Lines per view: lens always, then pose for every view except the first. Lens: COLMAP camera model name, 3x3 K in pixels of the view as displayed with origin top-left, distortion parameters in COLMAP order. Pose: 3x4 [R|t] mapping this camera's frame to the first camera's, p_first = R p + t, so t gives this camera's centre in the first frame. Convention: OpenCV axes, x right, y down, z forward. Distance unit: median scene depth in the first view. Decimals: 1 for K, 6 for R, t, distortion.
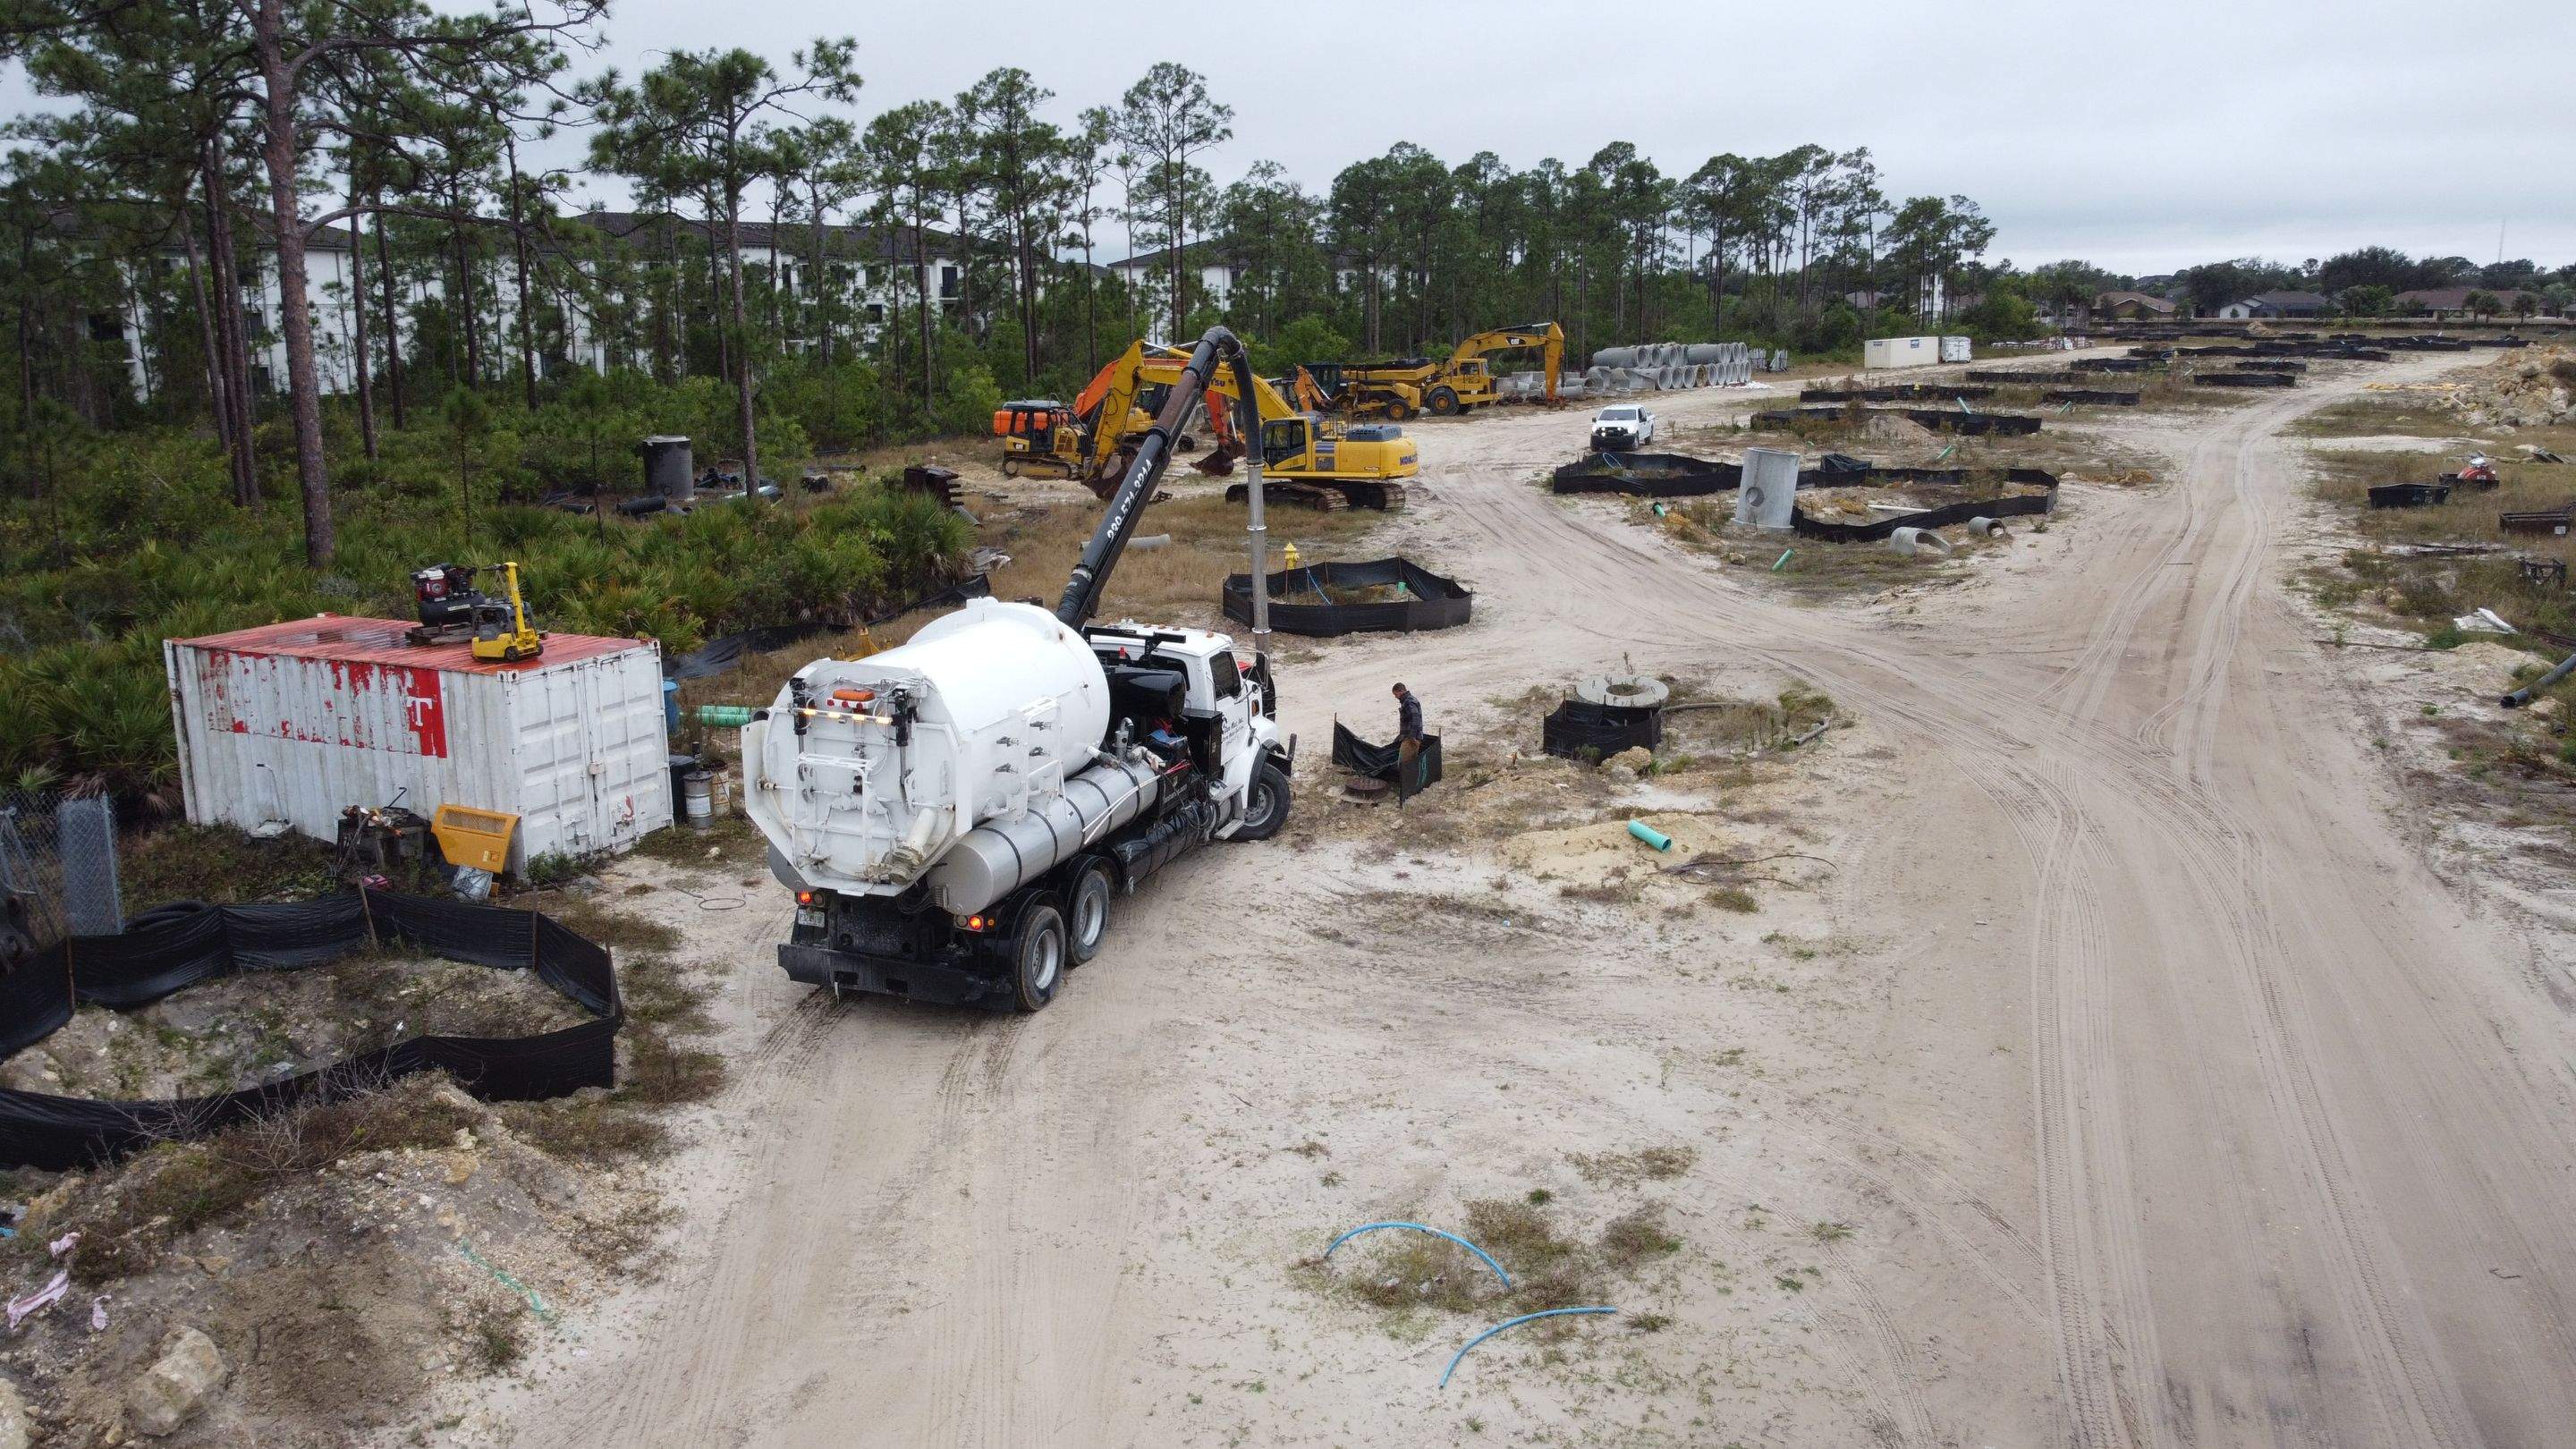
lens RADIAL K [[1956.7, 0, 1270.1], [0, 1956.7, 715.2], [0, 0, 1]] dist [-0.001940, -0.001970]
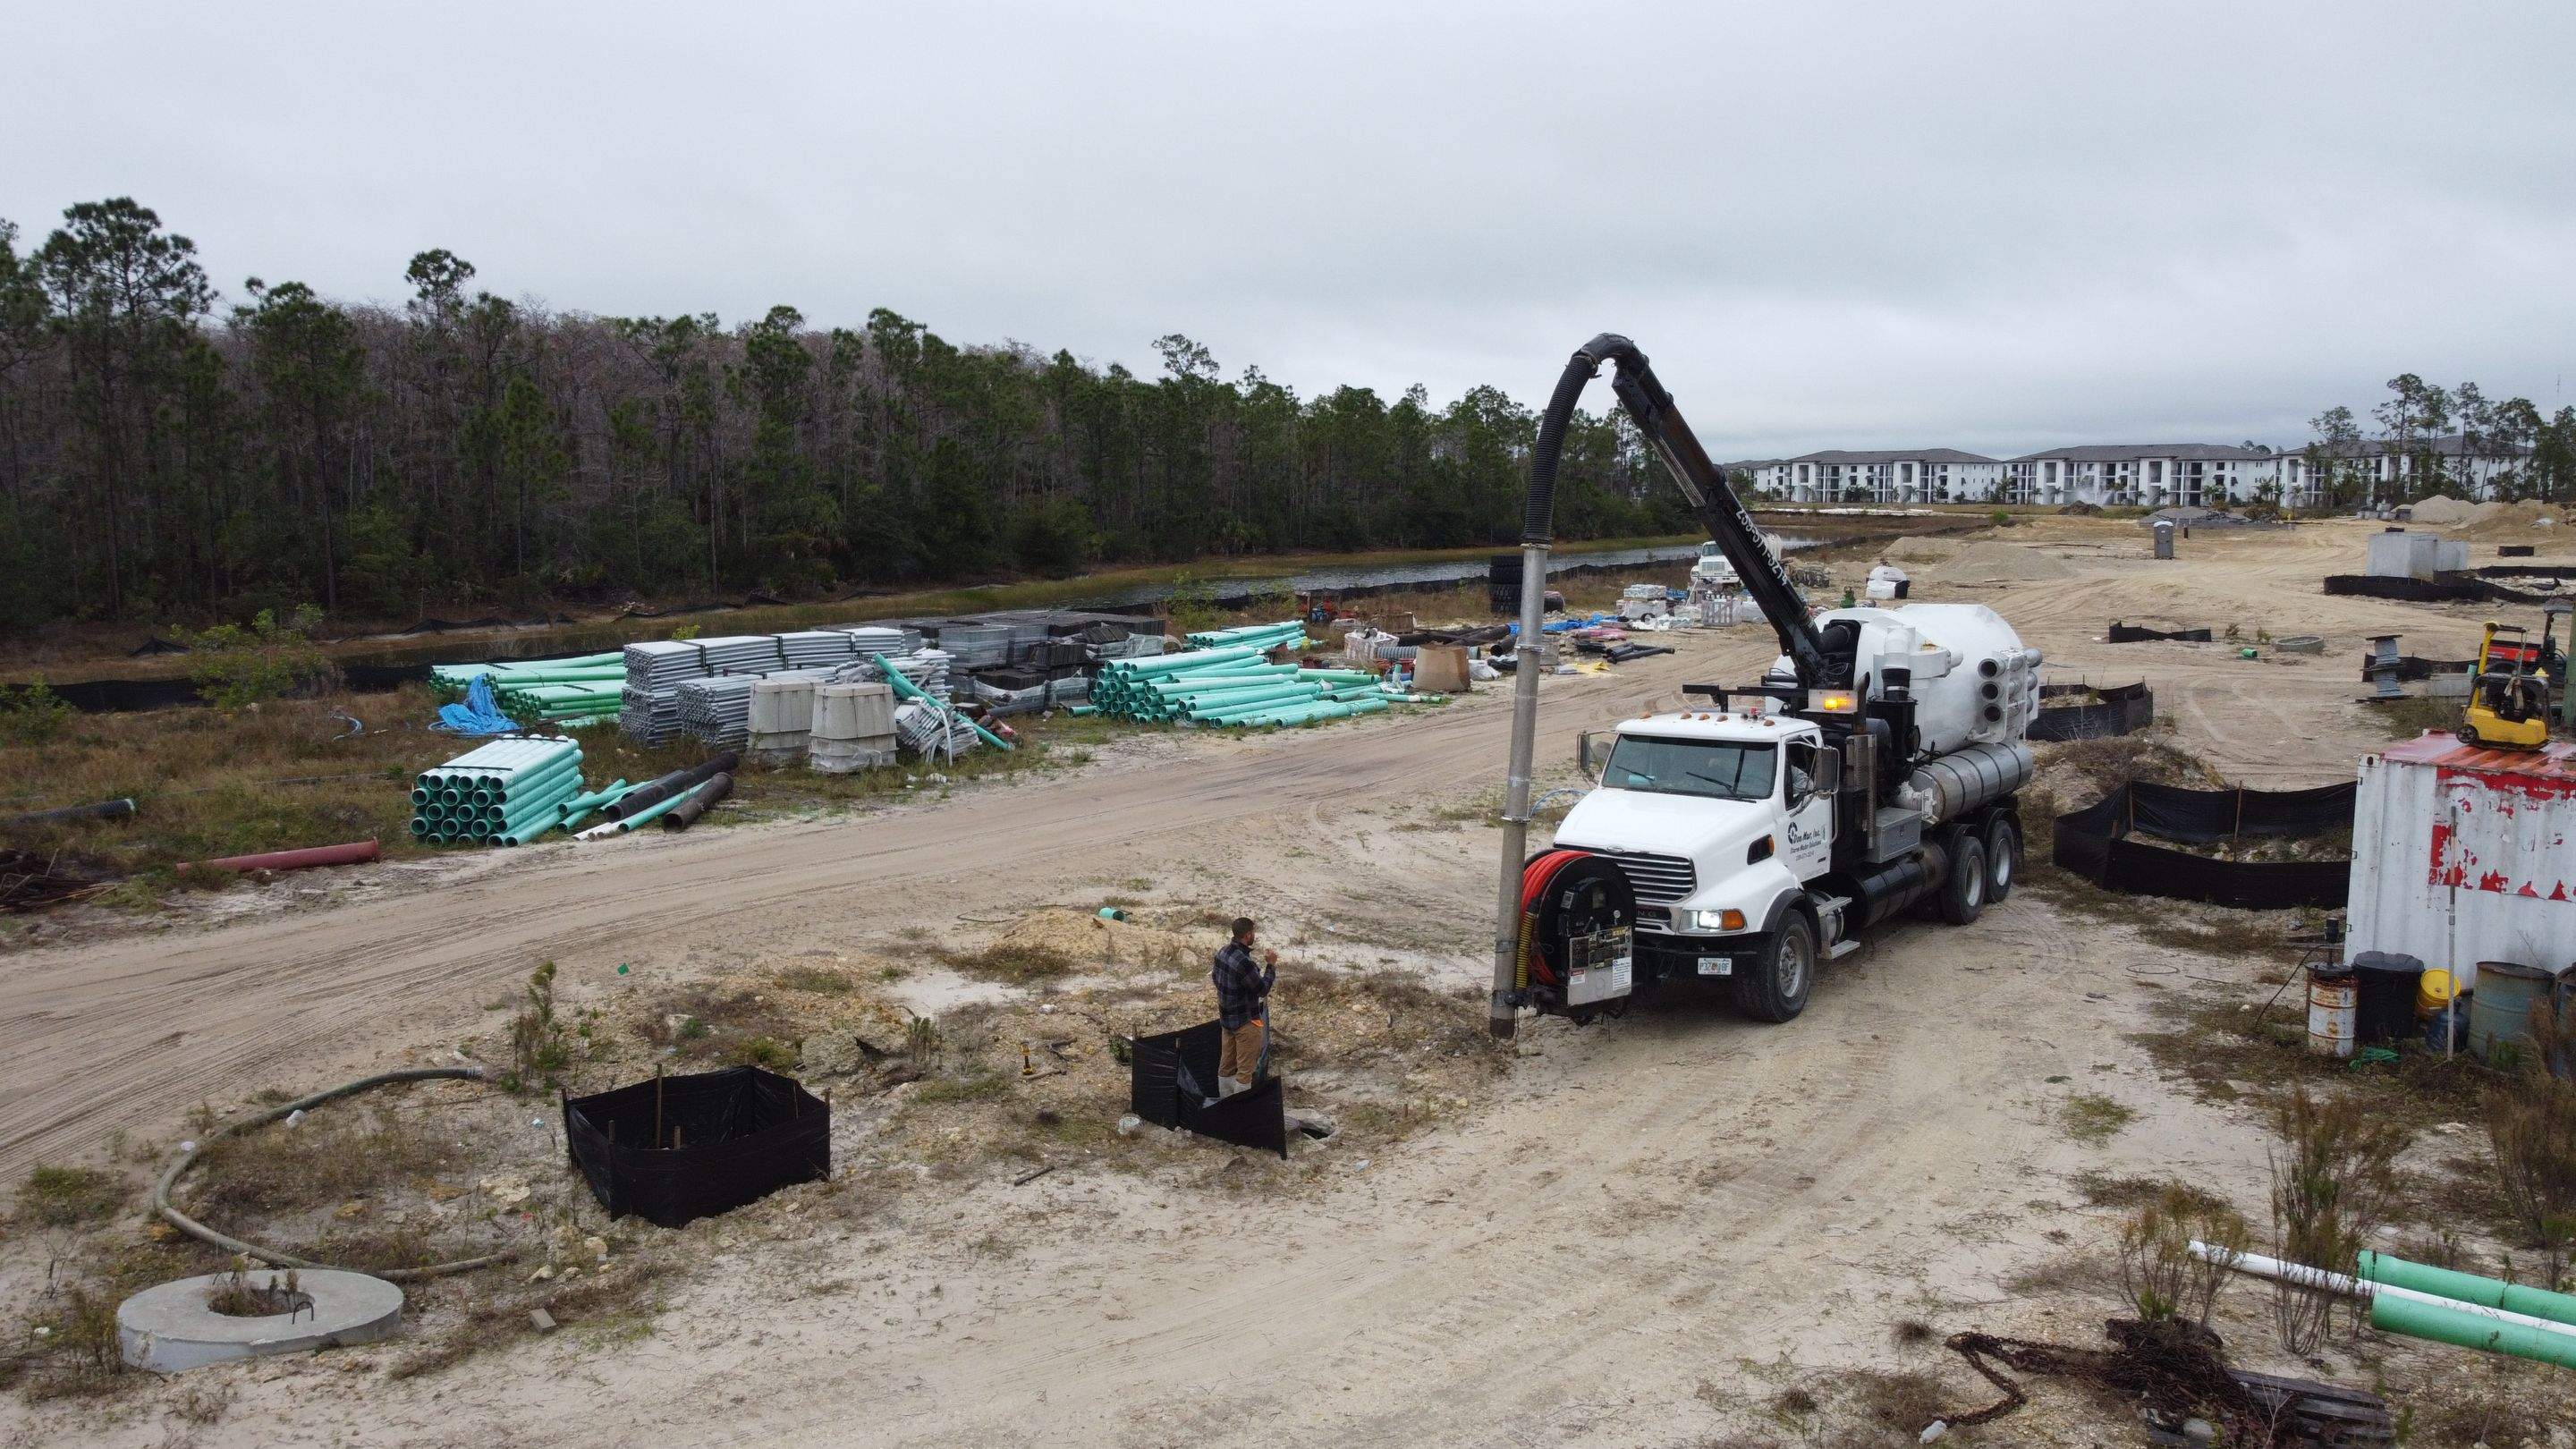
lens RADIAL K [[1956.7, 0, 1280.8], [0, 1956.7, 700.8], [0, 0, 1]] dist [-0.001940, -0.001970]
pose [[-0.957161, -0.027091, 0.288285, -0.091602], [0.066387, 0.948561, 0.309557, -0.202941], [-0.281842, 0.315434, -0.906127, 1.162275]]
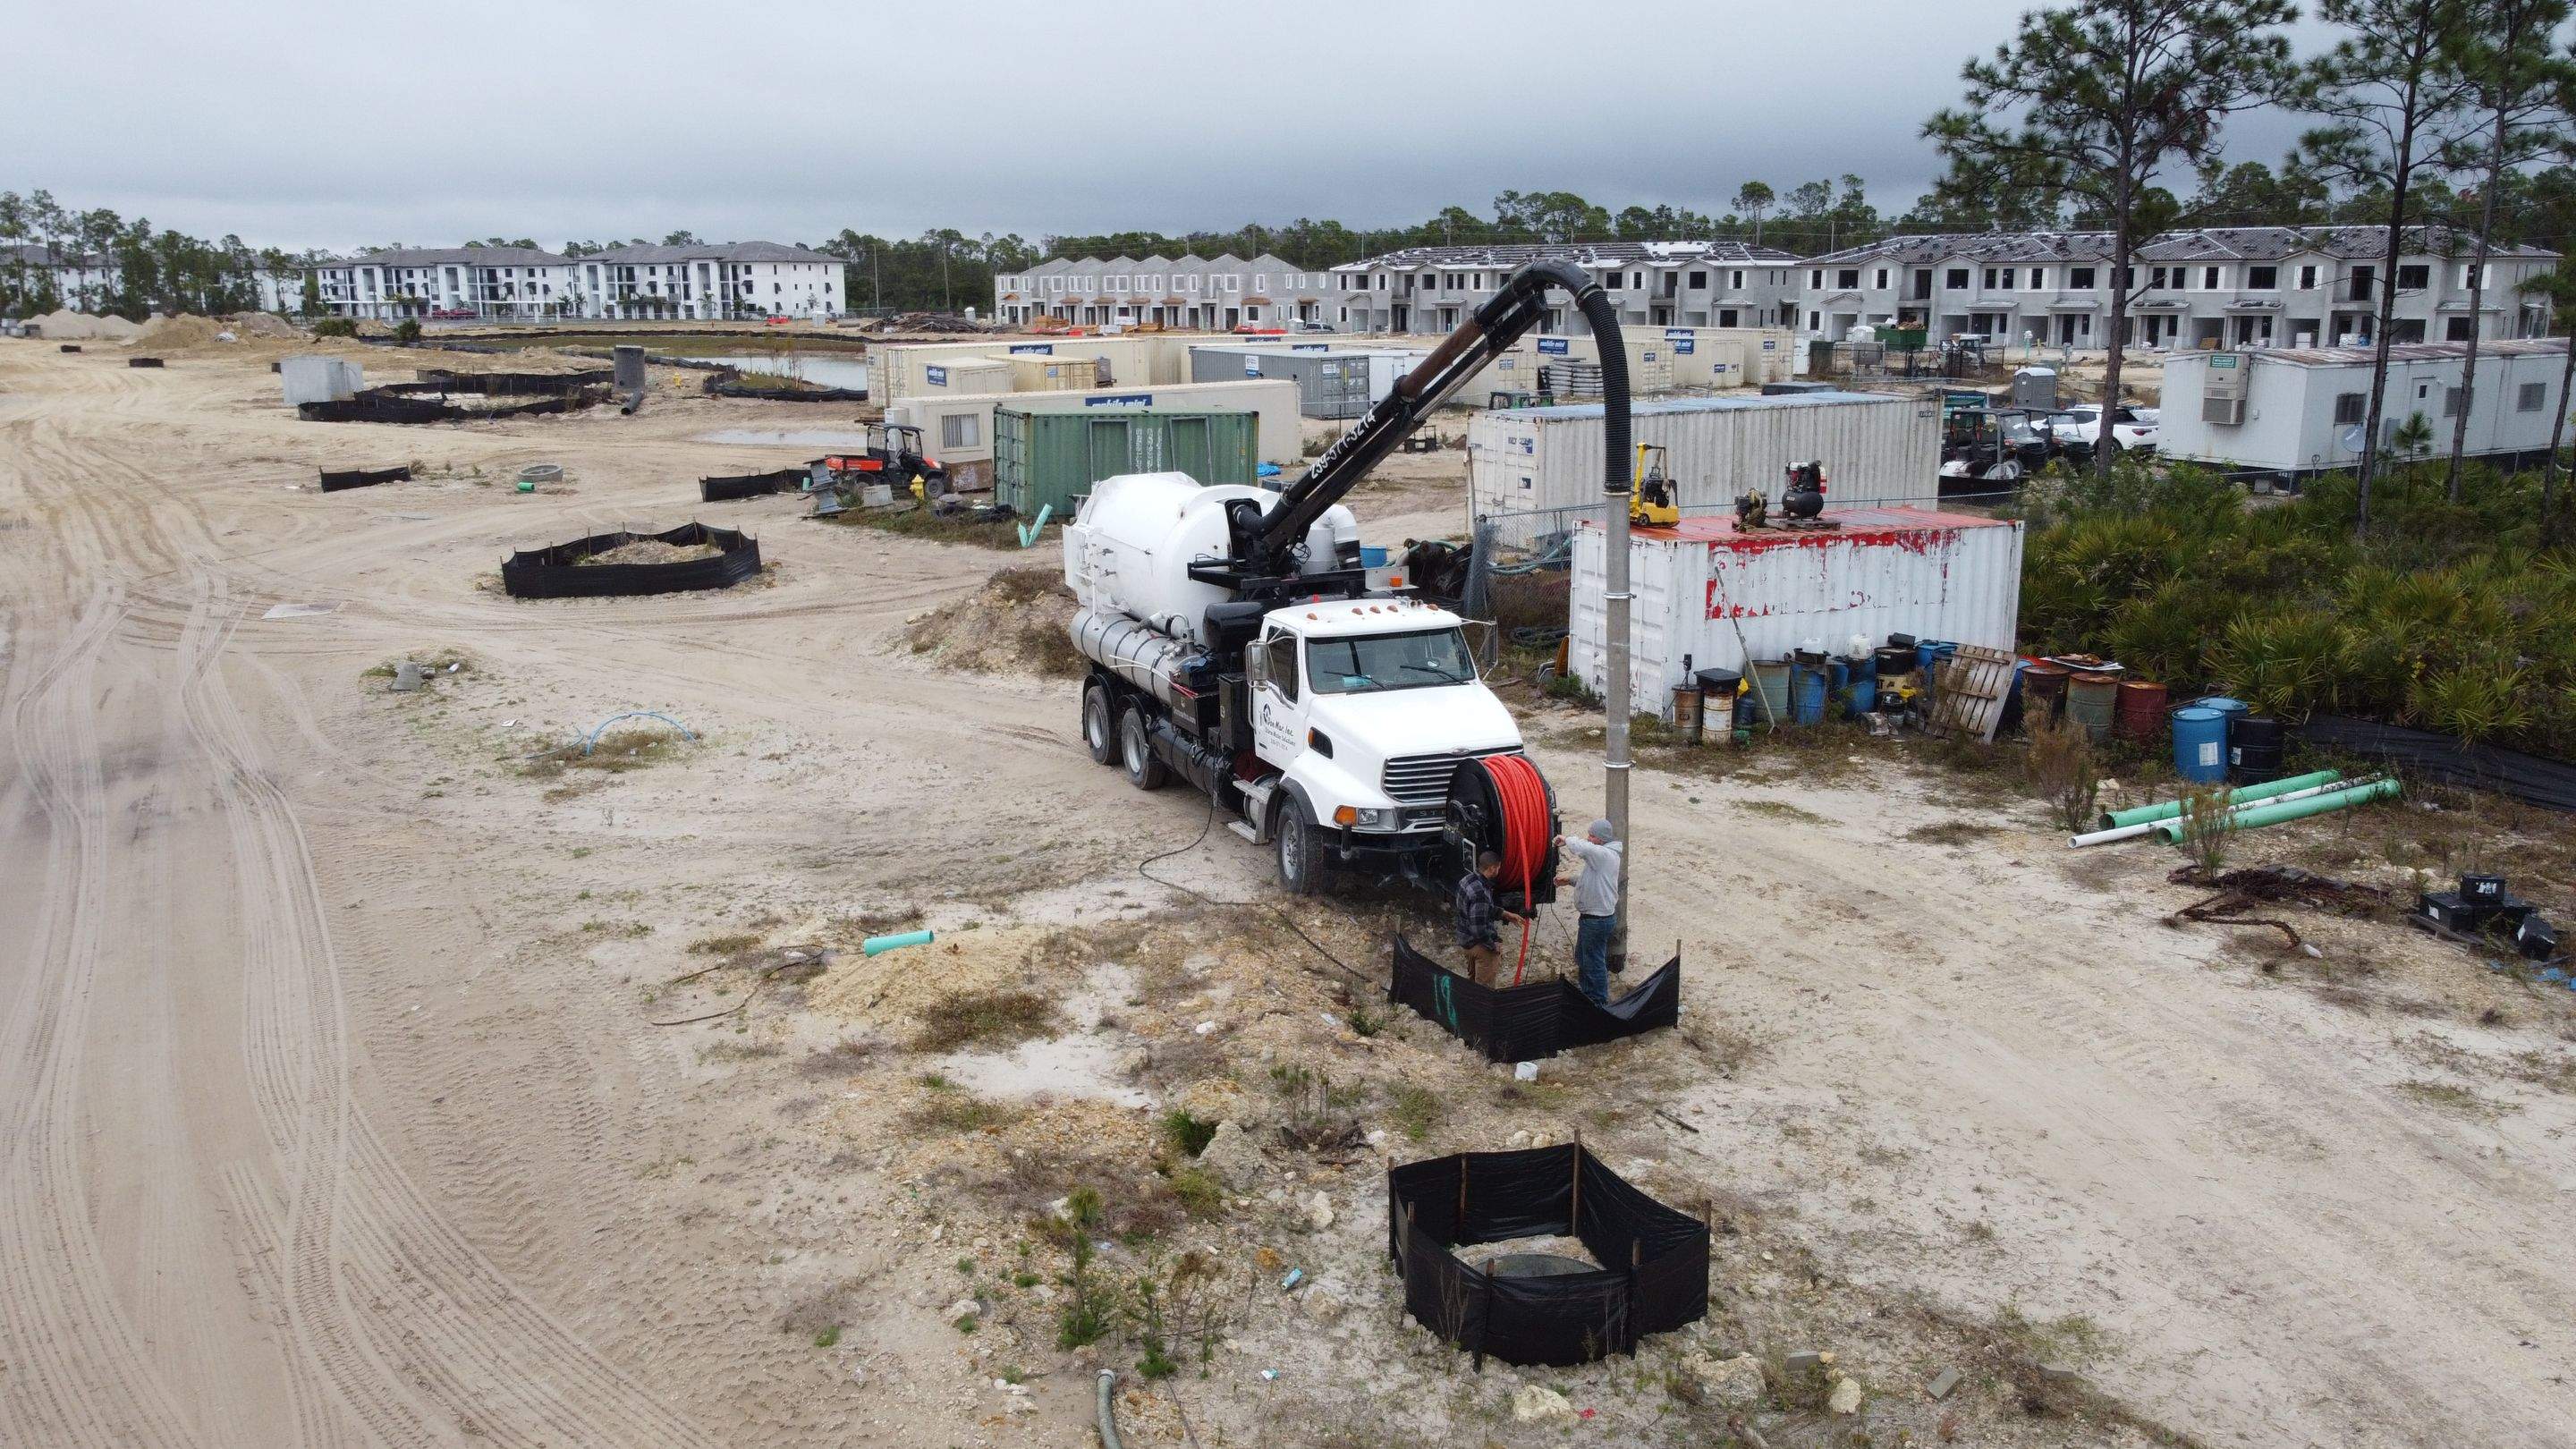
lens RADIAL K [[1956.7, 0, 1282.6], [0, 1956.7, 715.7], [0, 0, 1]] dist [-0.001940, -0.001970]
pose [[-0.653174, 0.171592, -0.737509, 0.407204], [-0.153653, 0.923686, 0.350991, -0.191231], [0.741454, 0.342579, -0.576962, 0.981201]]
